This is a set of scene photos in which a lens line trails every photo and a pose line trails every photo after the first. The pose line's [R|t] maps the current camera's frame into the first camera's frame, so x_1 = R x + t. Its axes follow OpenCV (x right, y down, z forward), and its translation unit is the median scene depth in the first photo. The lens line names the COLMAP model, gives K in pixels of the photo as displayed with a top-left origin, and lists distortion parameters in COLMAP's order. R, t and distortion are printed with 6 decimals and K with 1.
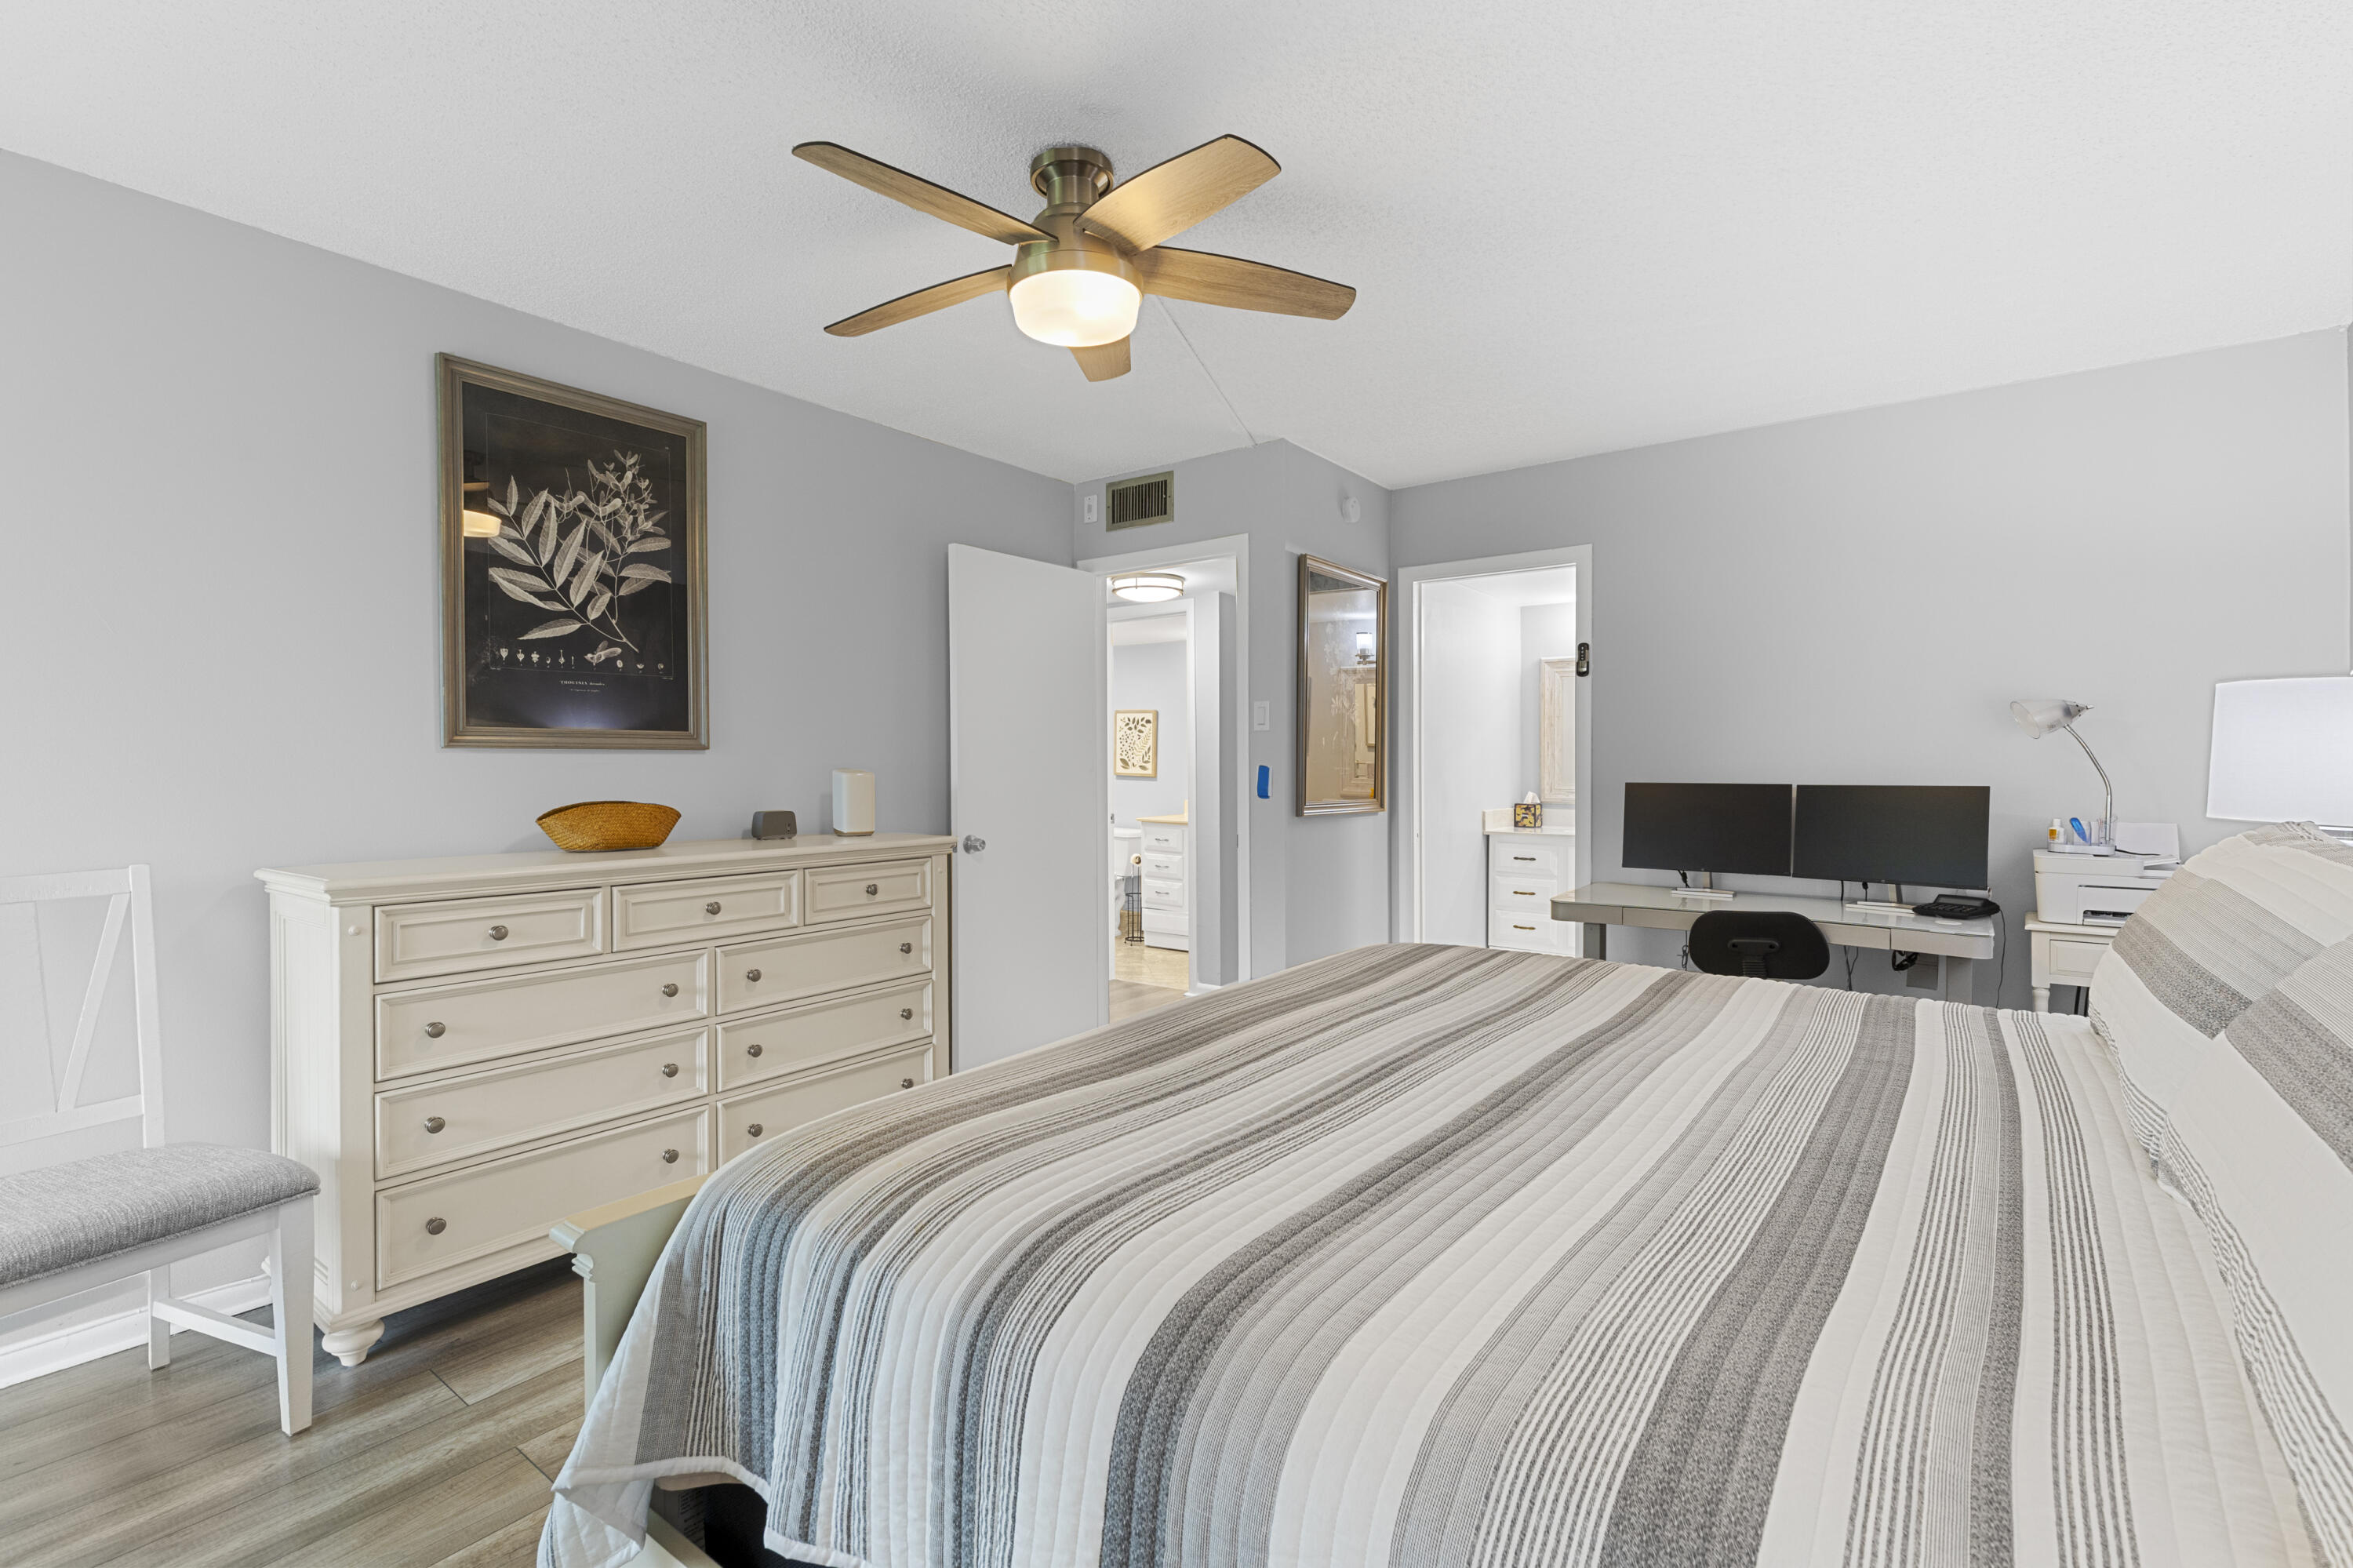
lens RADIAL K [[1073.7, 0, 1175.1], [0, 1073.7, 776.6], [0, 0, 1]] dist [0.005779, -0.002898]
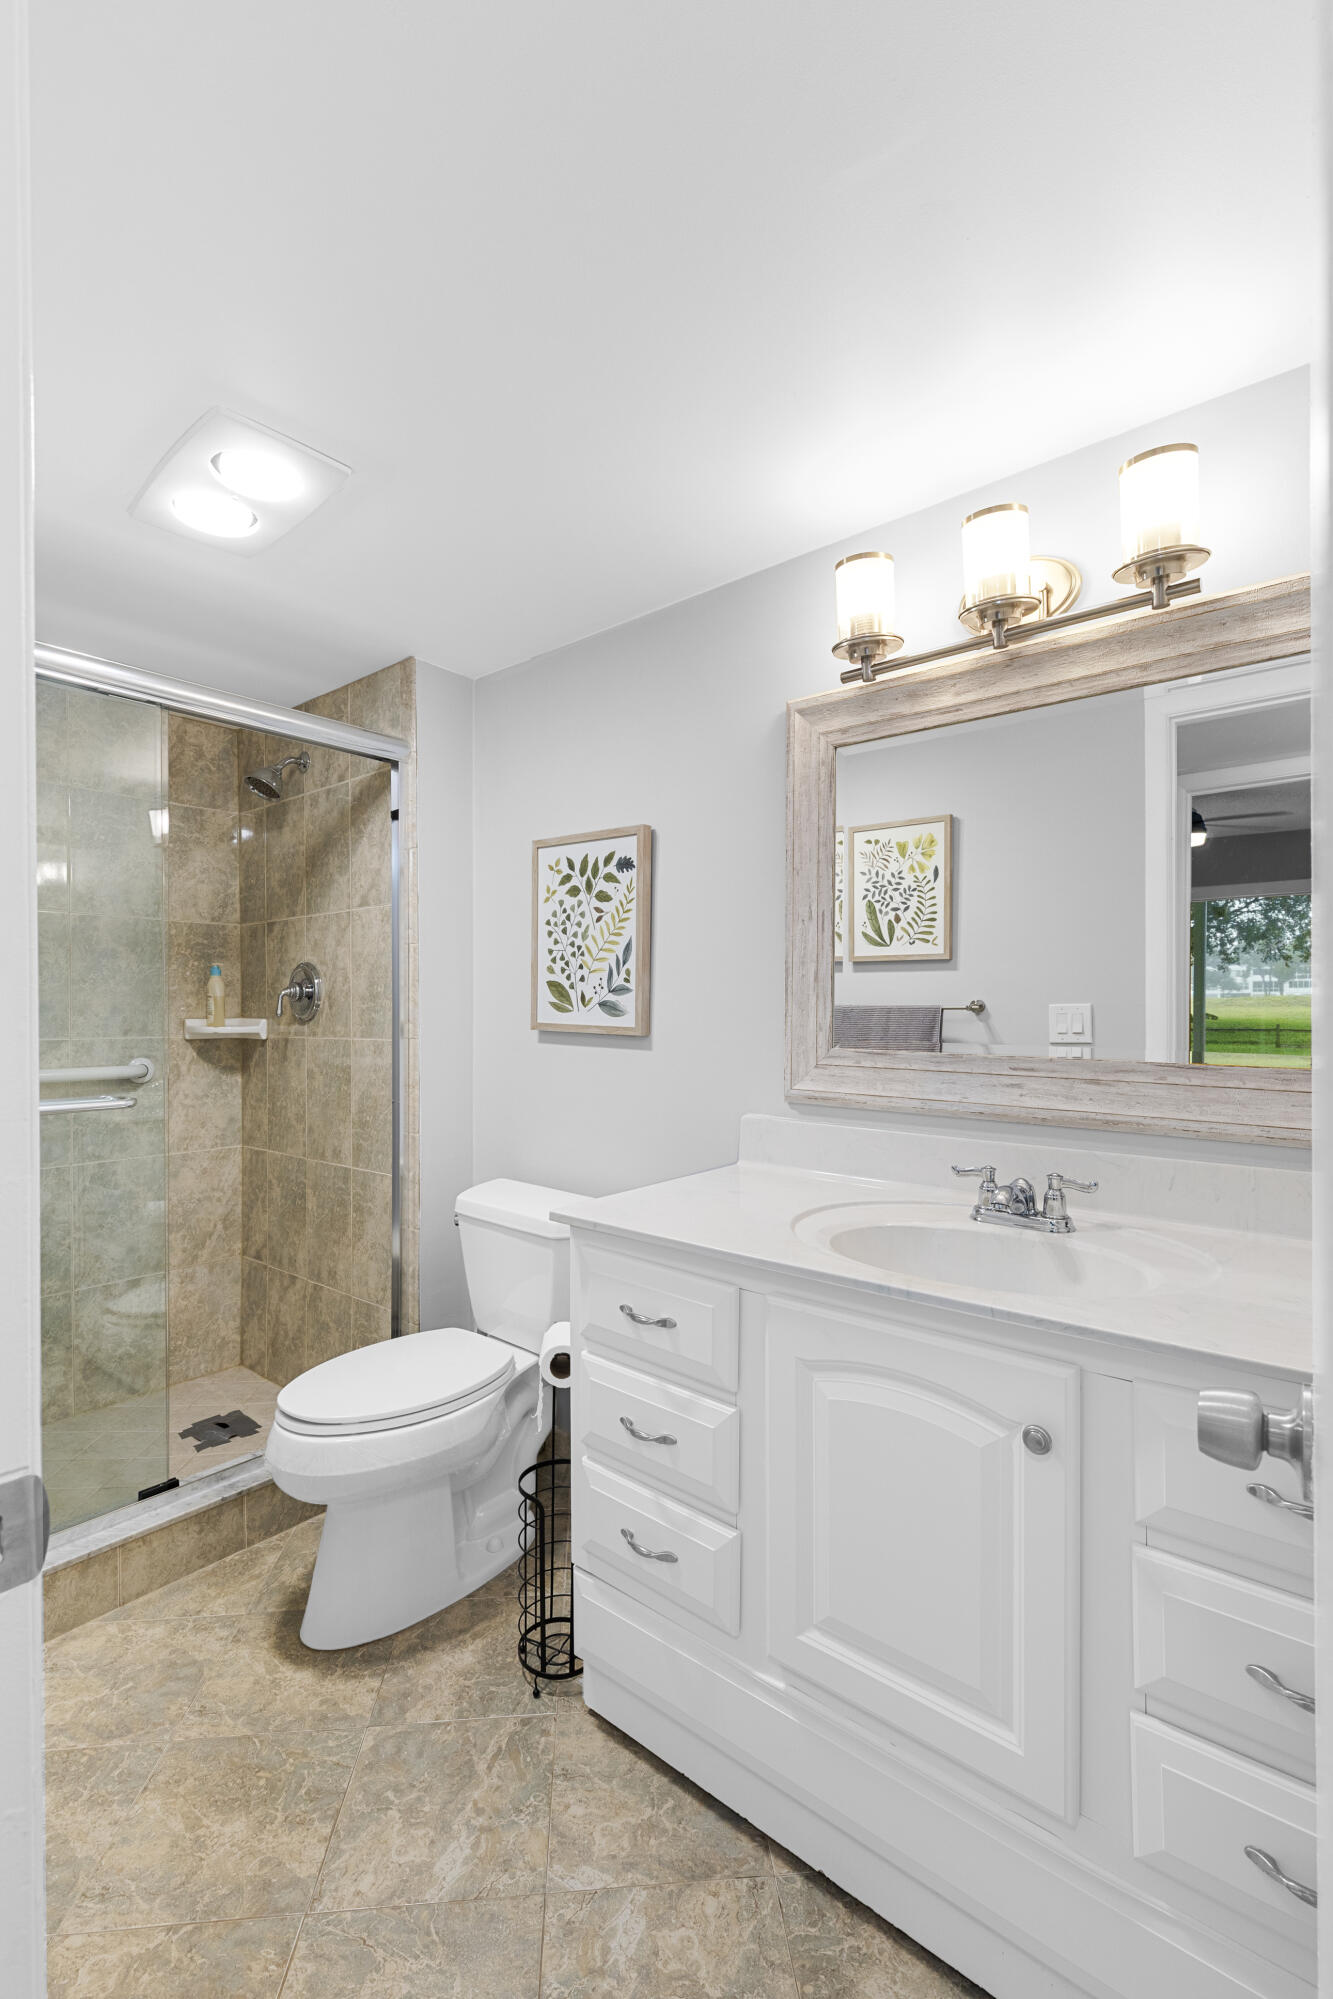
lens RADIAL K [[912.1, 0, 663.9], [0, 912.1, 1002.2], [0, 0, 1]] dist [0.005779, -0.002898]
pose [[0.998556, 0.001733, -0.053697, 0.001381], [-0.002535, 0.999886, -0.014864, -0.005956], [0.053665, 0.014979, 0.998447, 0.726813]]
